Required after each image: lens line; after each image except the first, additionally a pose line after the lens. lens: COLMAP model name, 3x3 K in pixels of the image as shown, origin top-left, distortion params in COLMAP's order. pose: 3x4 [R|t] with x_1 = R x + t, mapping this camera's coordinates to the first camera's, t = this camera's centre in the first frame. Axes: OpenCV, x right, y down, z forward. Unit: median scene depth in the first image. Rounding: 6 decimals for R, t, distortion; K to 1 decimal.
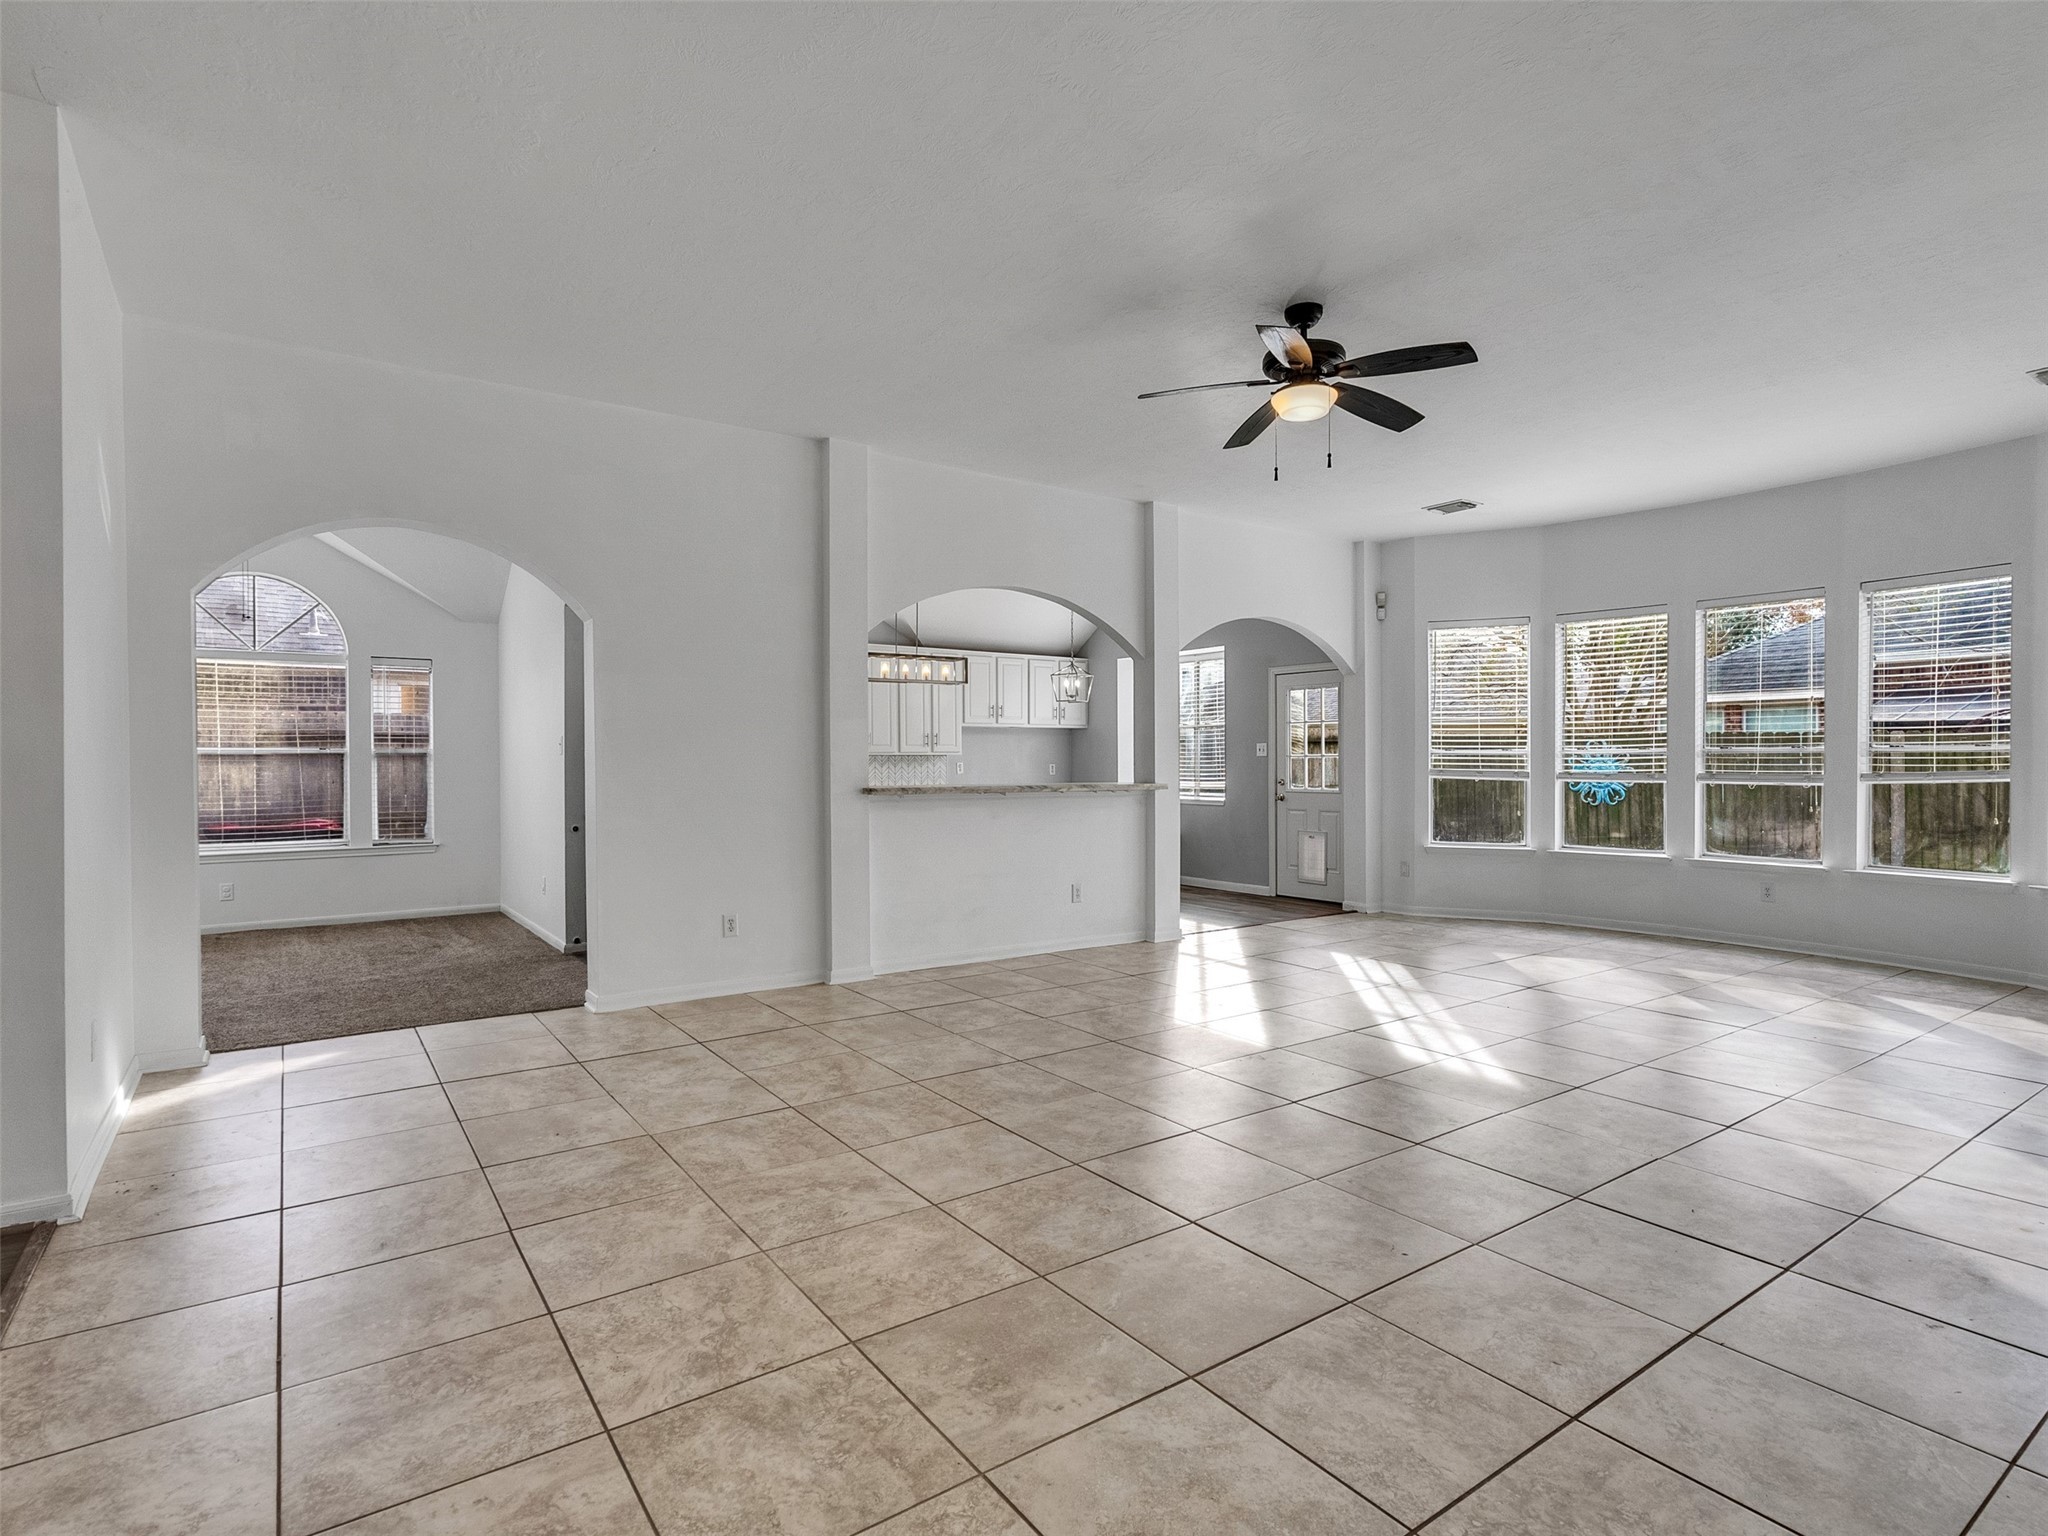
lens RADIAL K [[1042.4, 0, 988.6], [0, 1042.4, 767.6], [0, 0, 1]] dist [-0.004710, -0.000162]
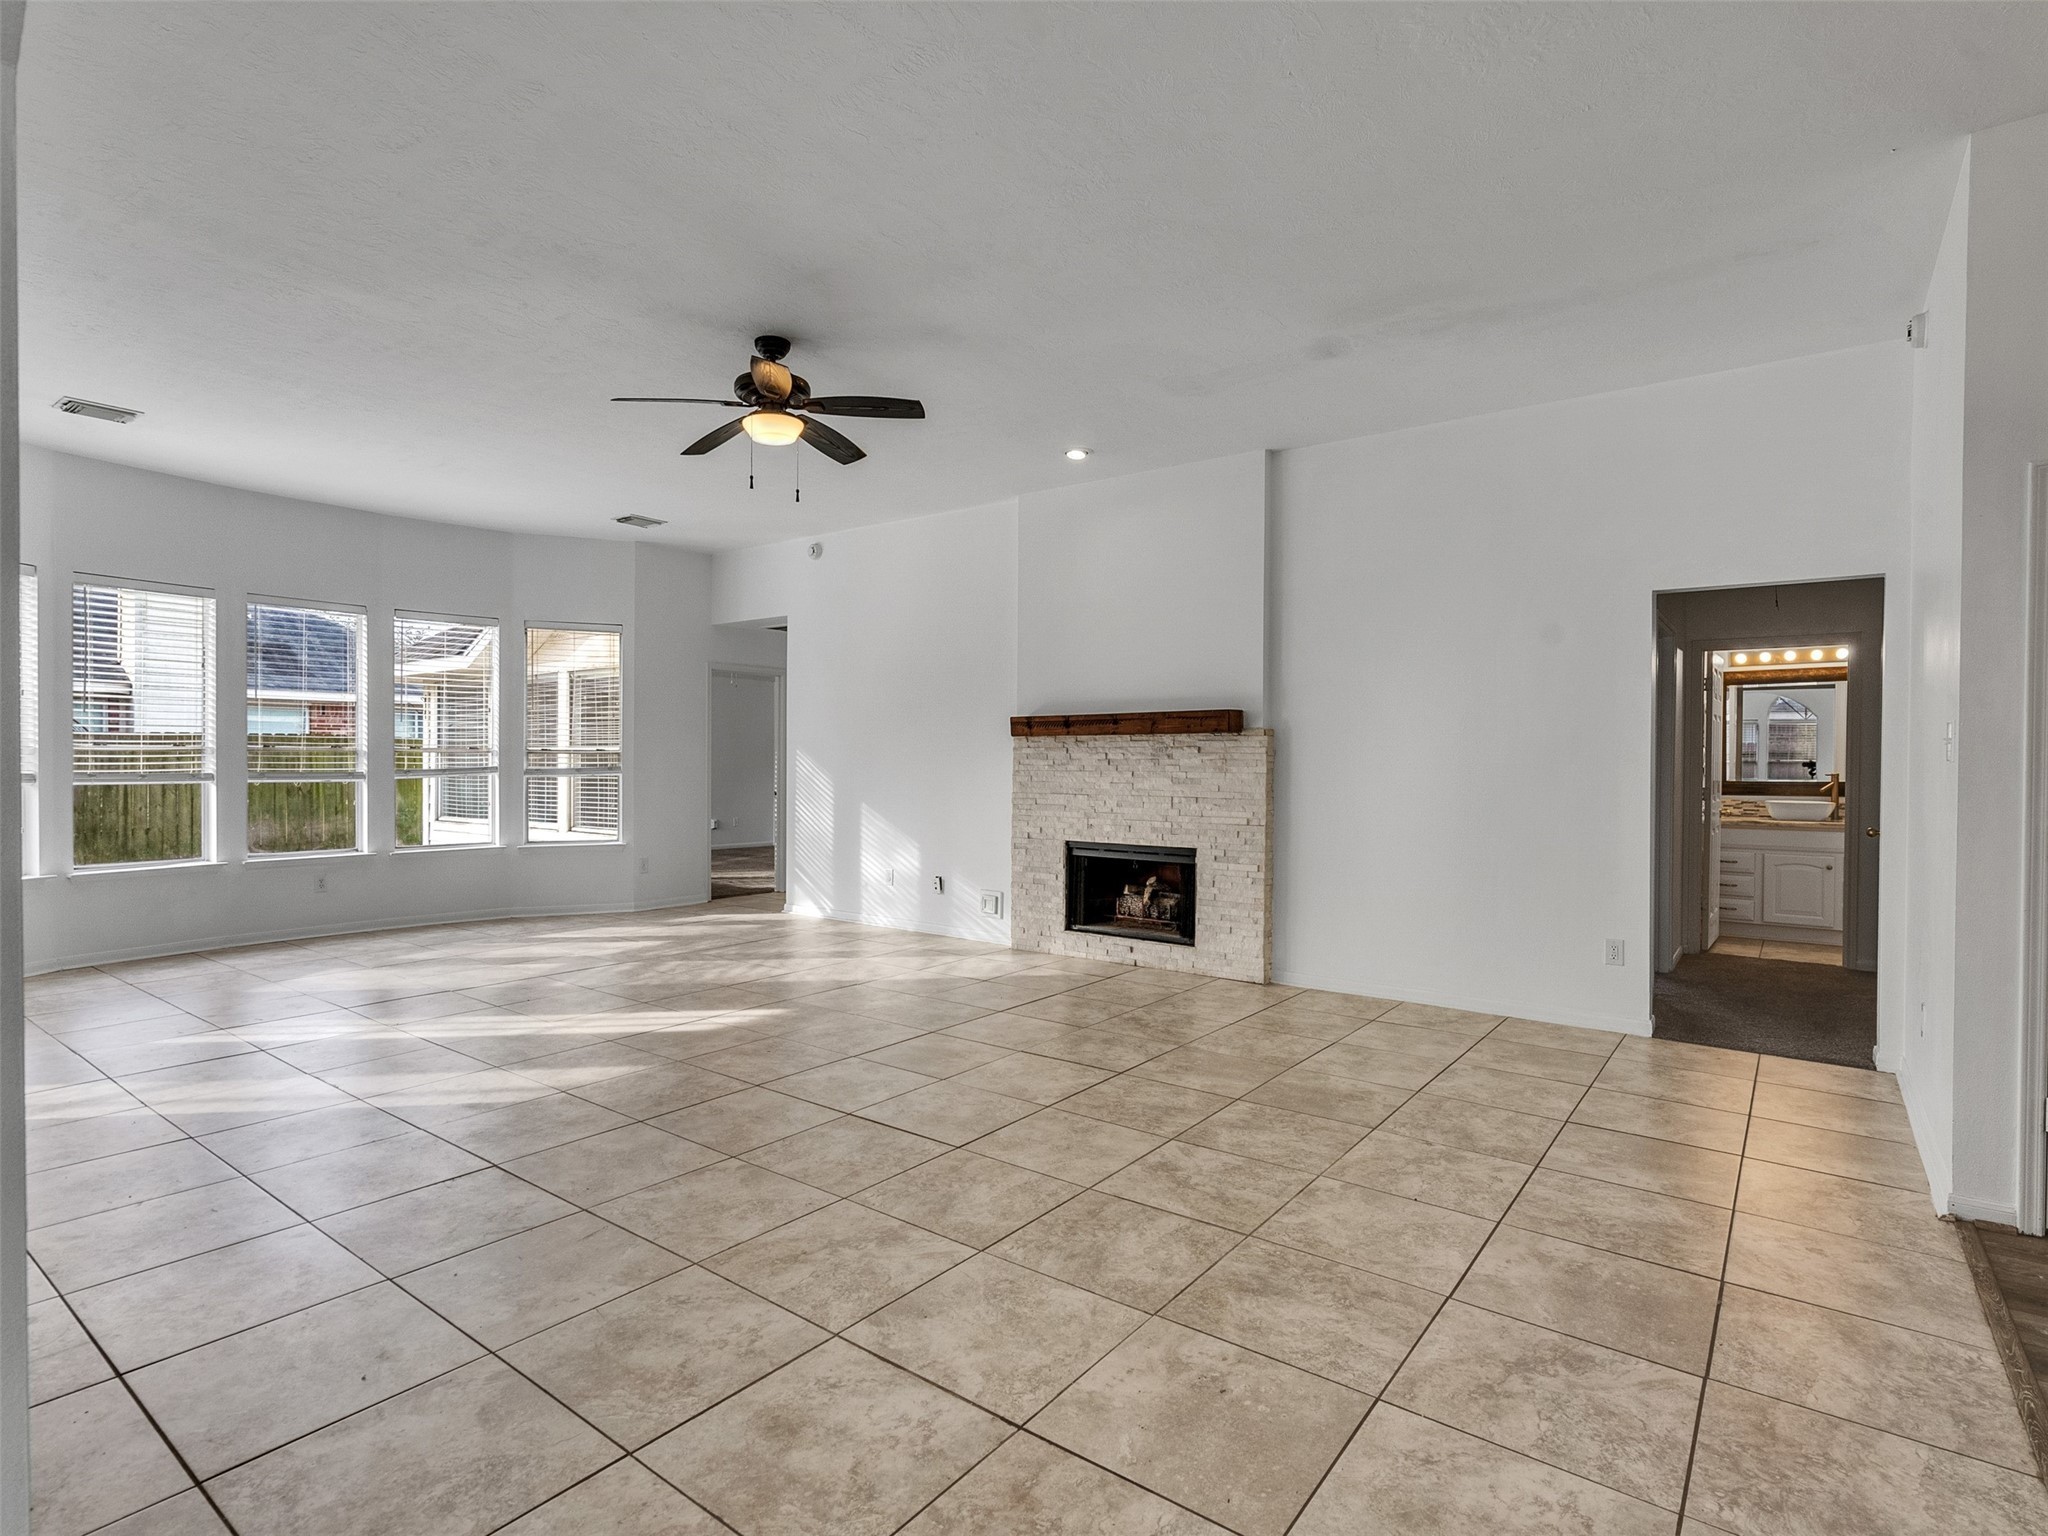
lens RADIAL K [[1039.4, 0, 1024.0], [0, 1039.4, 768.0], [0, 0, 1]] dist [-0.019606, 0.009833]
pose [[-0.321349, -0.008559, 0.946922, -1.014823], [0.004692, 0.999932, 0.010630, -0.012416], [-0.946949, 0.007859, -0.321287, 1.405876]]
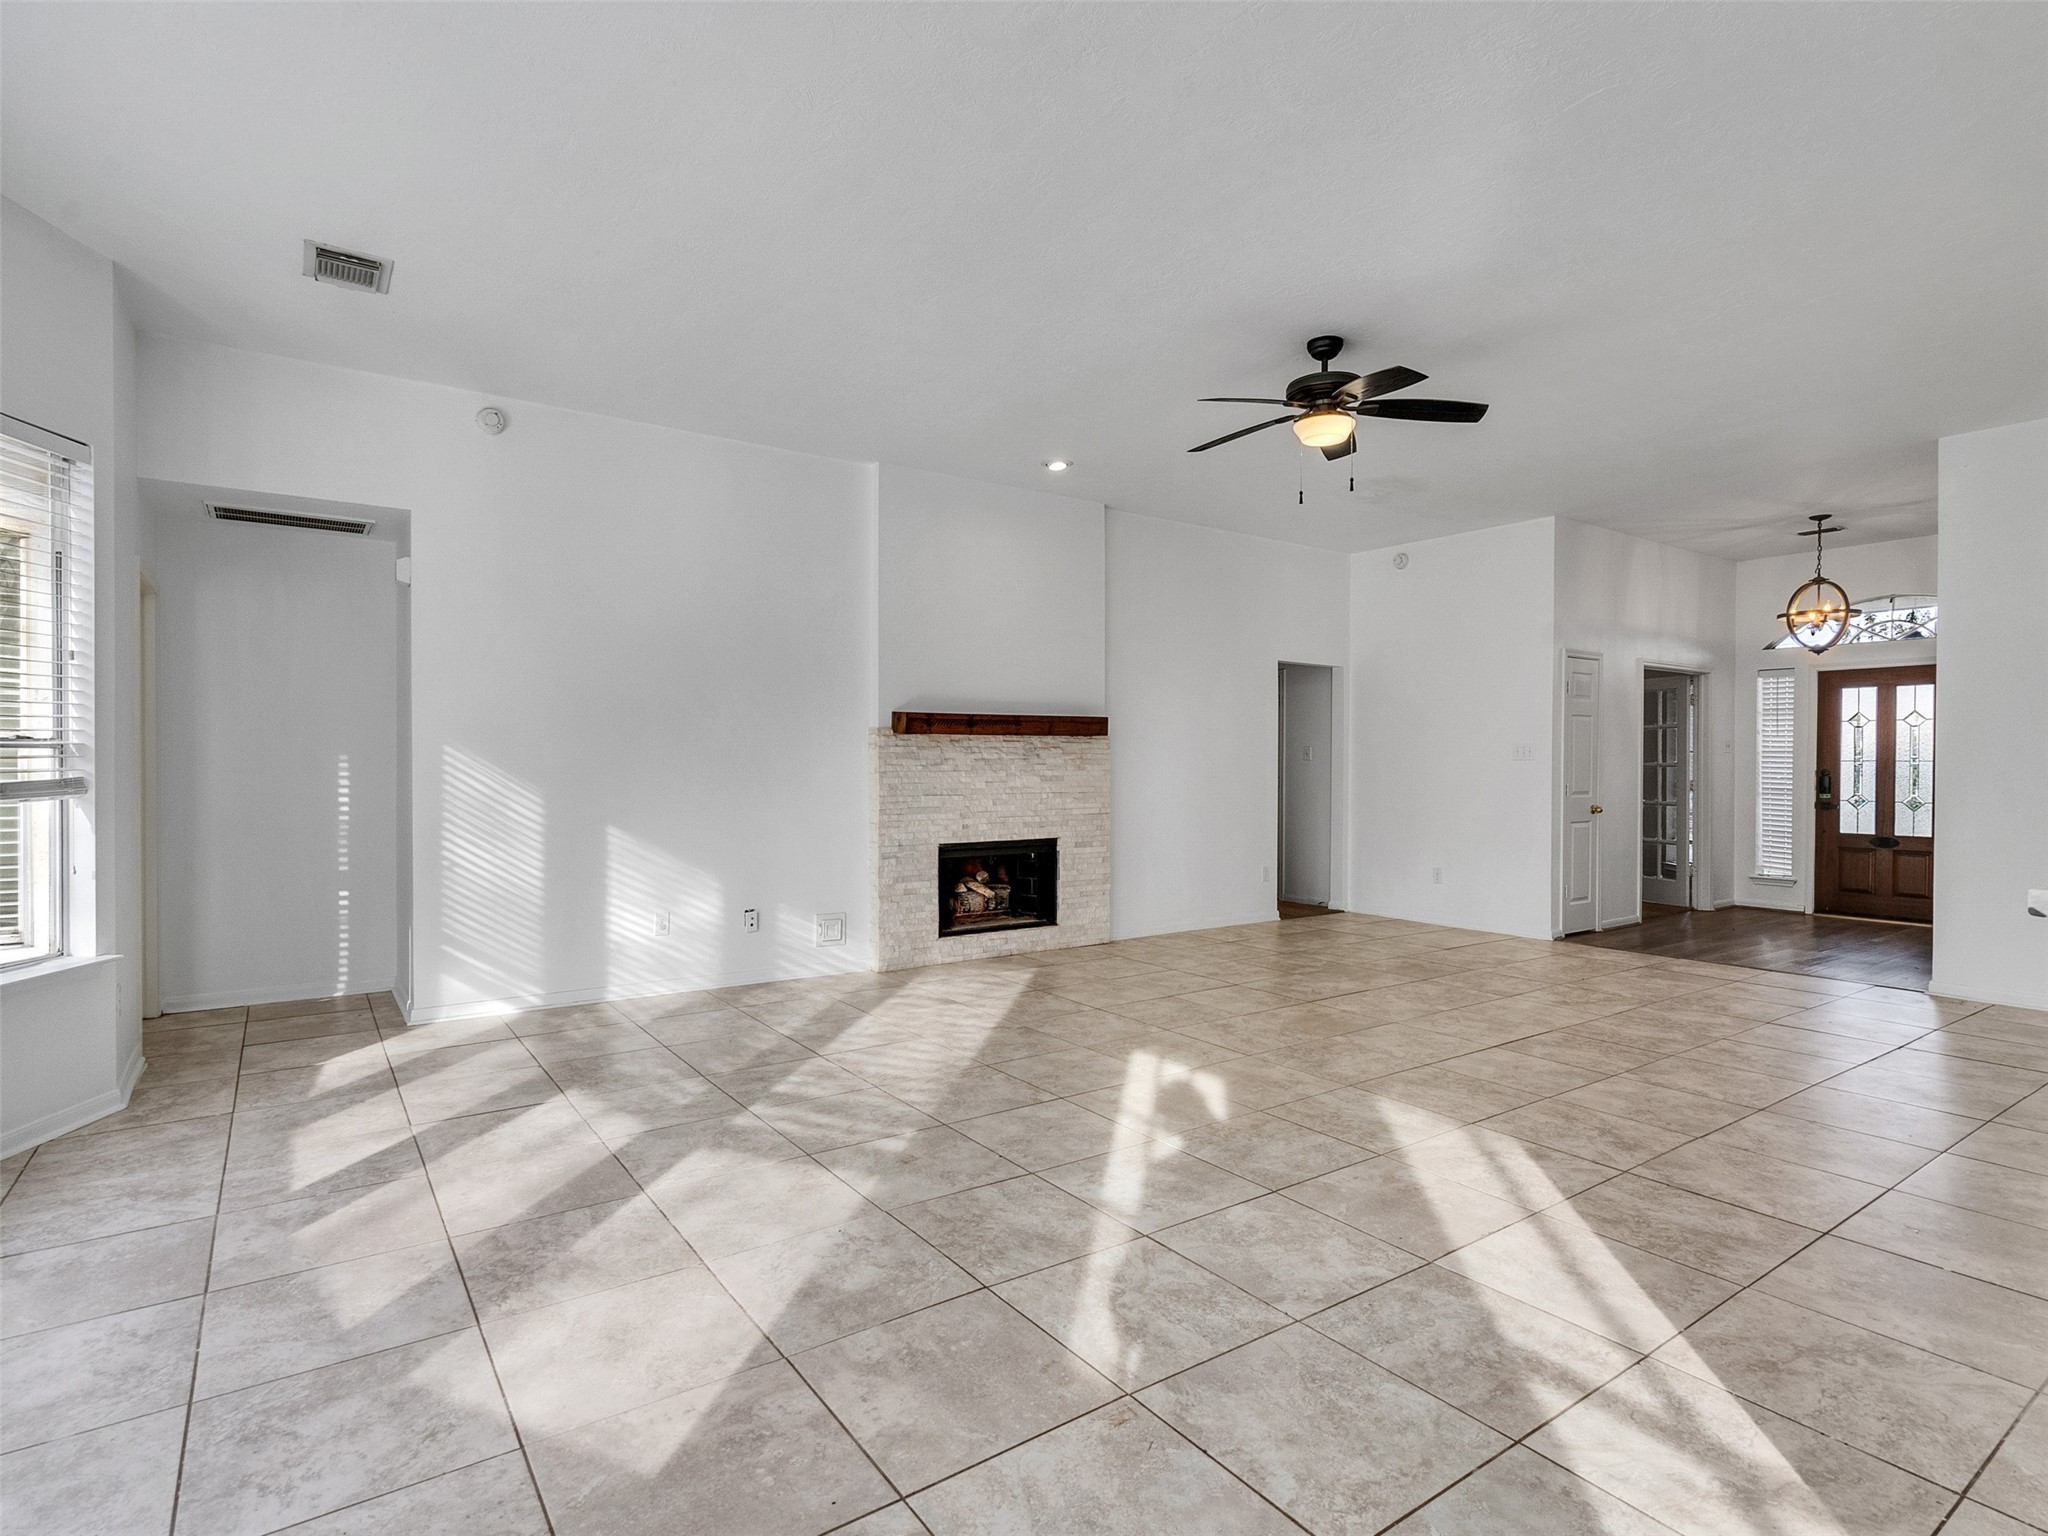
lens RADIAL K [[1042.4, 0, 988.6], [0, 1042.4, 767.6], [0, 0, 1]] dist [-0.004710, -0.000162]
pose [[-0.999996, -0.001770, 0.002320, -0.094264], [-0.001733, 0.999870, 0.016029, -0.017539], [-0.002348, 0.016025, -0.999869, 2.027600]]
